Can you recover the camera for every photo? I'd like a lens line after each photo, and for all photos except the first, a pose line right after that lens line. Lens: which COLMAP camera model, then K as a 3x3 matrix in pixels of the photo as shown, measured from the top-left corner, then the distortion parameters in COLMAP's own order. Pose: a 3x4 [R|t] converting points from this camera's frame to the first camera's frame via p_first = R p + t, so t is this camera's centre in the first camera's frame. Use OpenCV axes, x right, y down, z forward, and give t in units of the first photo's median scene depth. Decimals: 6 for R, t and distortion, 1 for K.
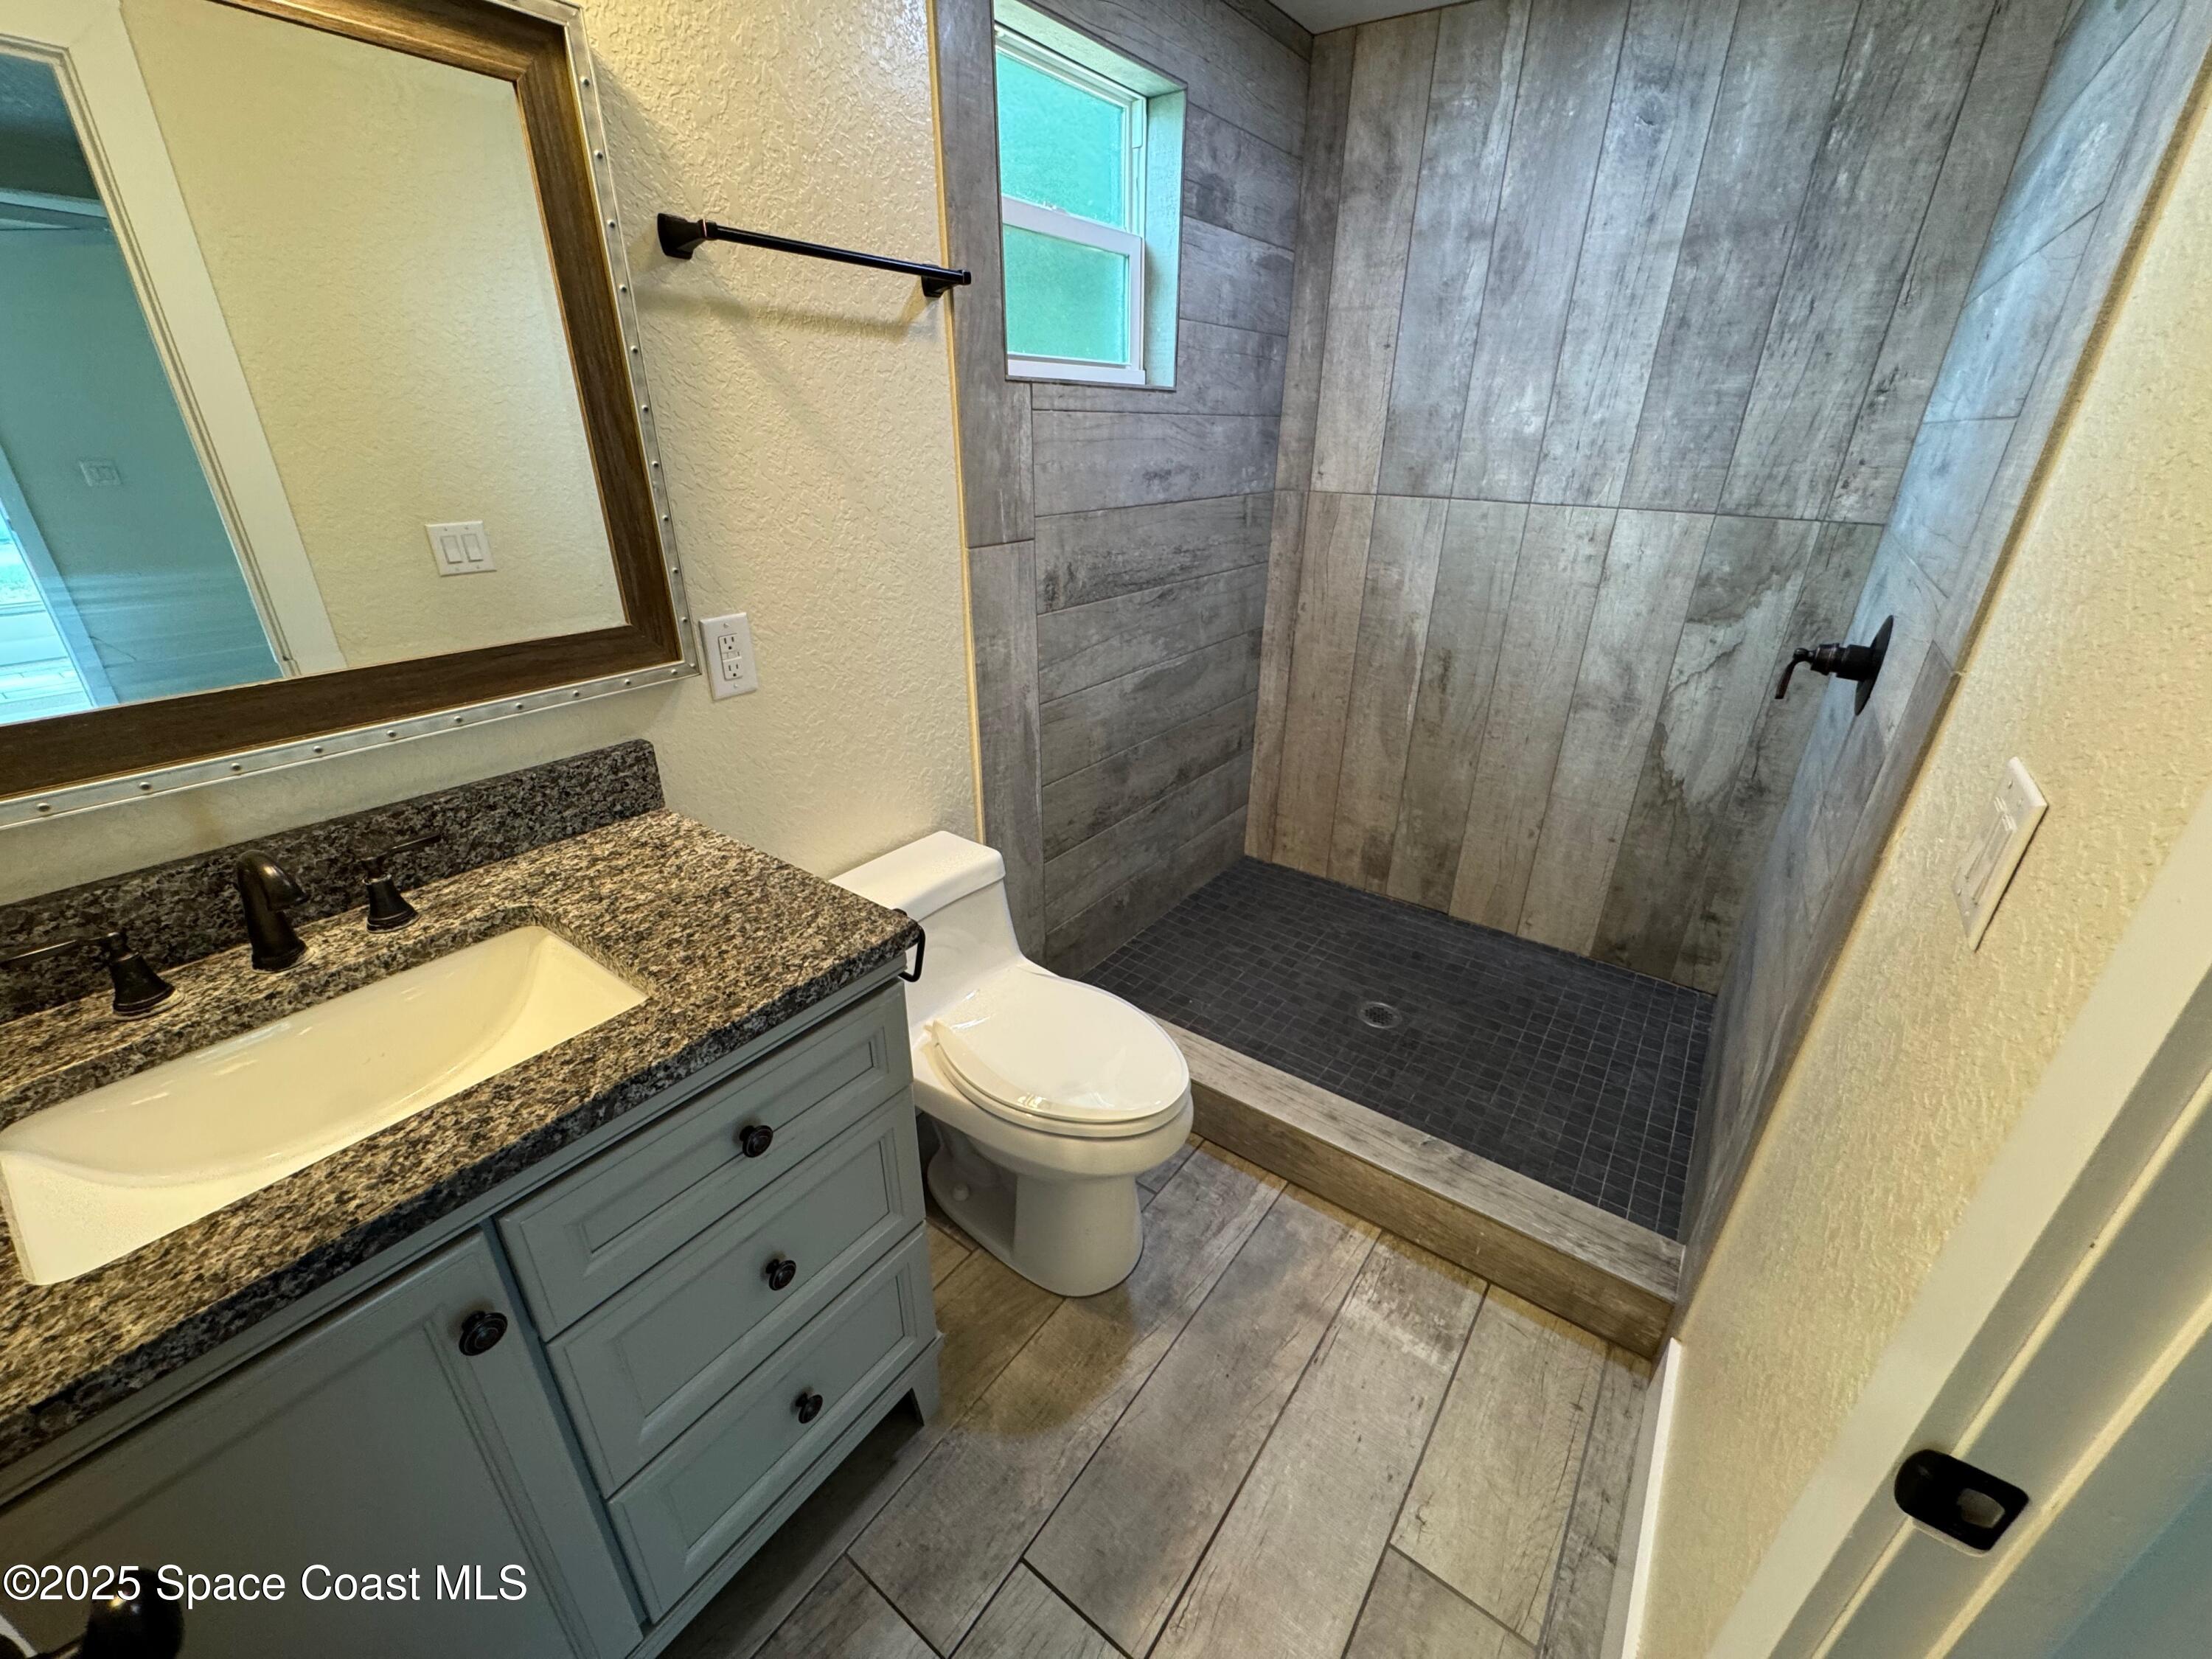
lens RADIAL K [[888.0, 0, 1107.5], [0, 888.0, 828.4], [0, 0, 1]] dist [-0.003974, 0.000812]
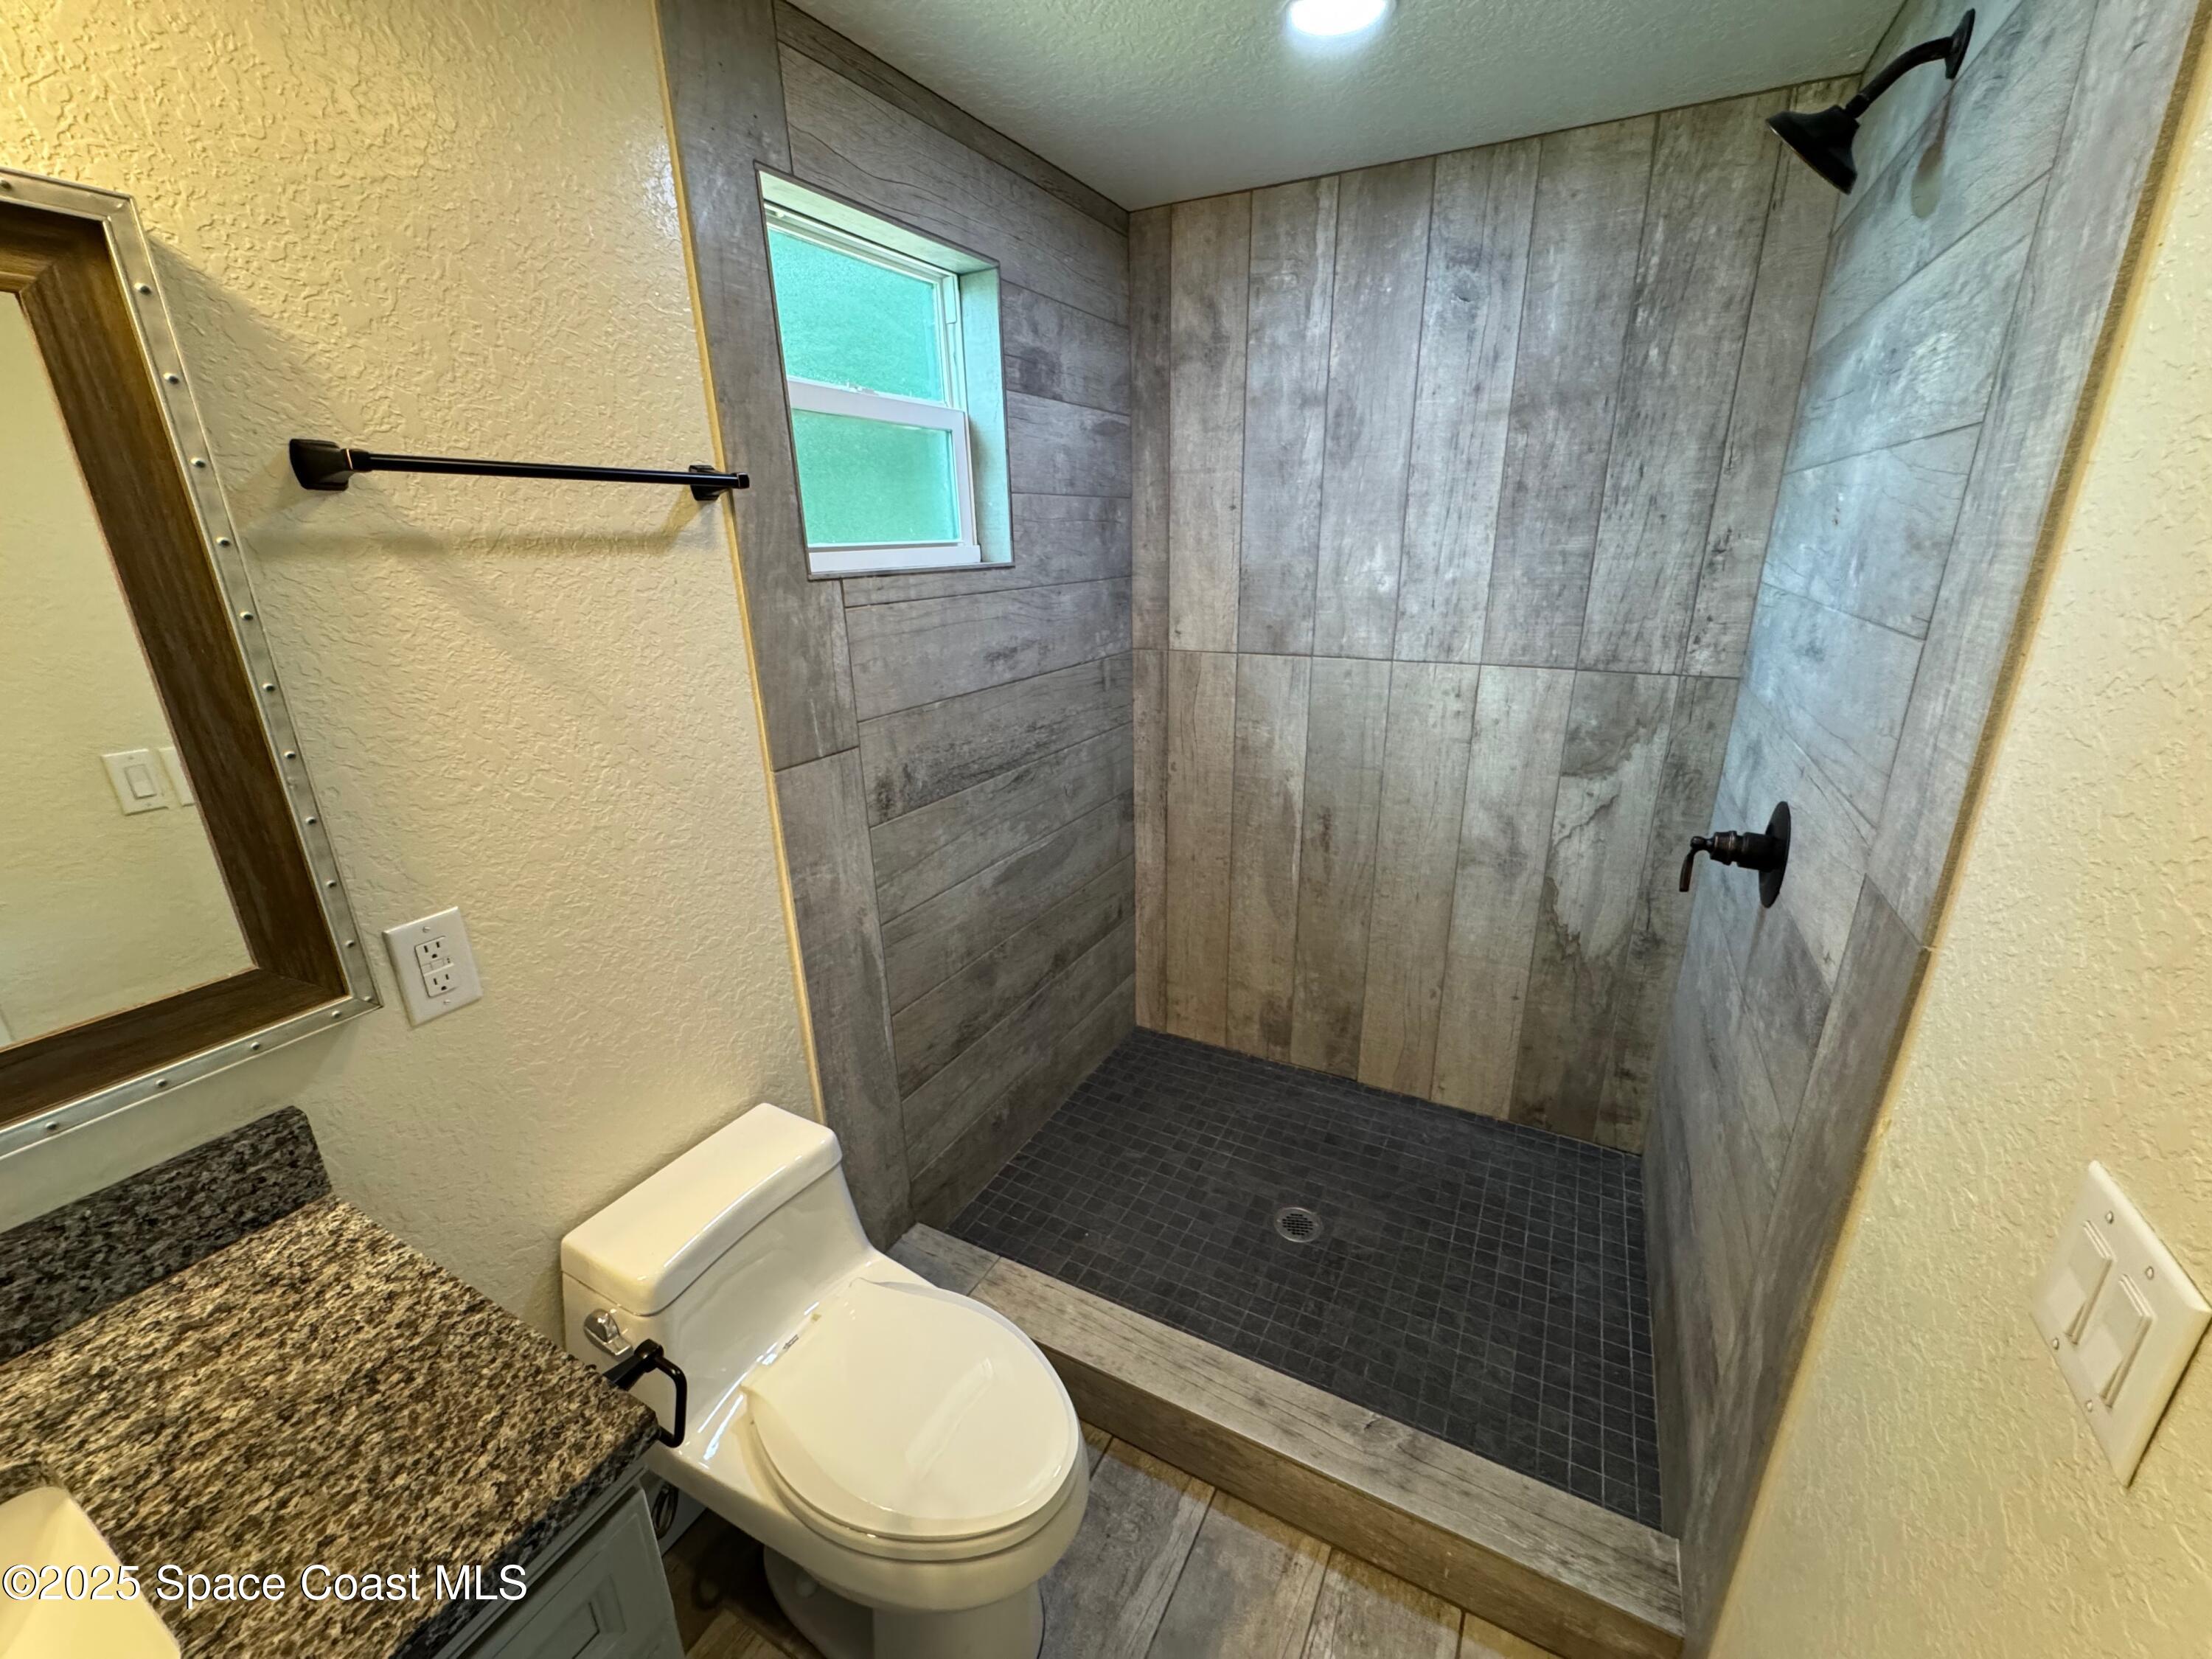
lens RADIAL K [[888.0, 0, 1108.0], [0, 888.0, 829.4], [0, 0, 1]] dist [-0.003974, 0.000812]
pose [[0.990000, -0.072037, 0.121284, 0.048471], [0.084734, 0.991065, -0.103009, -0.137216], [-0.112780, 0.112256, 0.987259, 0.124973]]
